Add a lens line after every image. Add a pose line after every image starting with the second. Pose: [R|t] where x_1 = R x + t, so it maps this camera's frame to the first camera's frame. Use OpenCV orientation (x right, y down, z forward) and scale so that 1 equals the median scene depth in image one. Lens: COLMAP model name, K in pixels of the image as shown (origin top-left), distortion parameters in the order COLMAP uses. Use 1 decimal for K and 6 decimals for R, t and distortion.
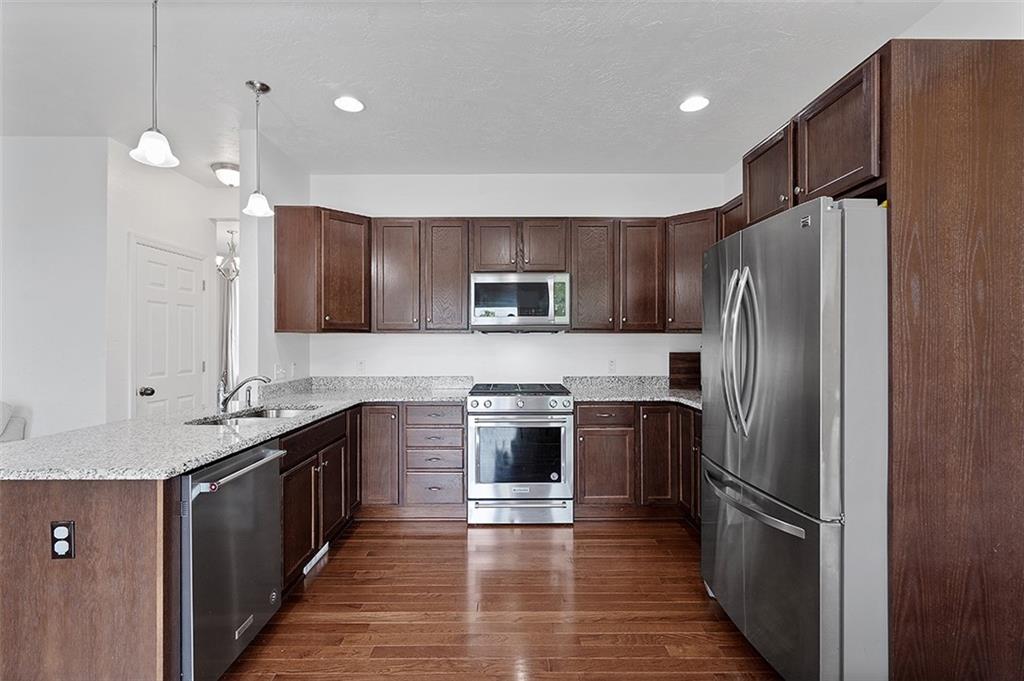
lens RADIAL K [[468.2, 0, 508.3], [0, 468.2, 339.0], [0, 0, 1]] dist [-0.001058, 0.000234]
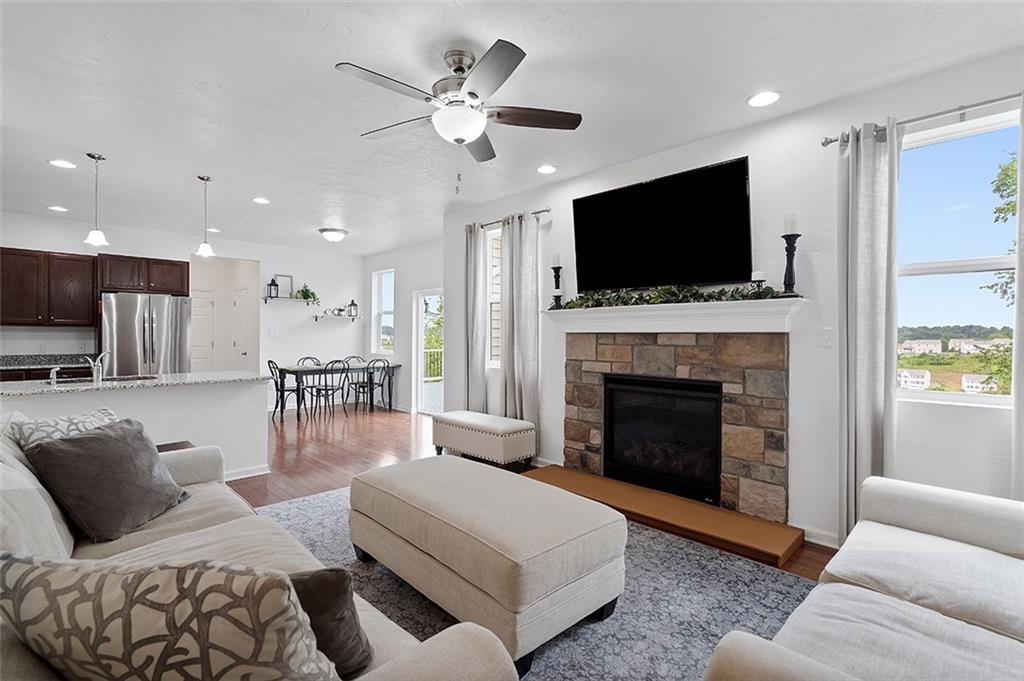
lens RADIAL K [[474.9, 0, 505.9], [0, 474.9, 335.6], [0, 0, 1]] dist [-0.000062, 0.000338]
pose [[-0.692071, -0.008068, 0.721785, -1.942563], [-0.011857, 0.999930, -0.000192, 0.000143], [-0.721732, -0.008691, -0.692118, 0.863229]]
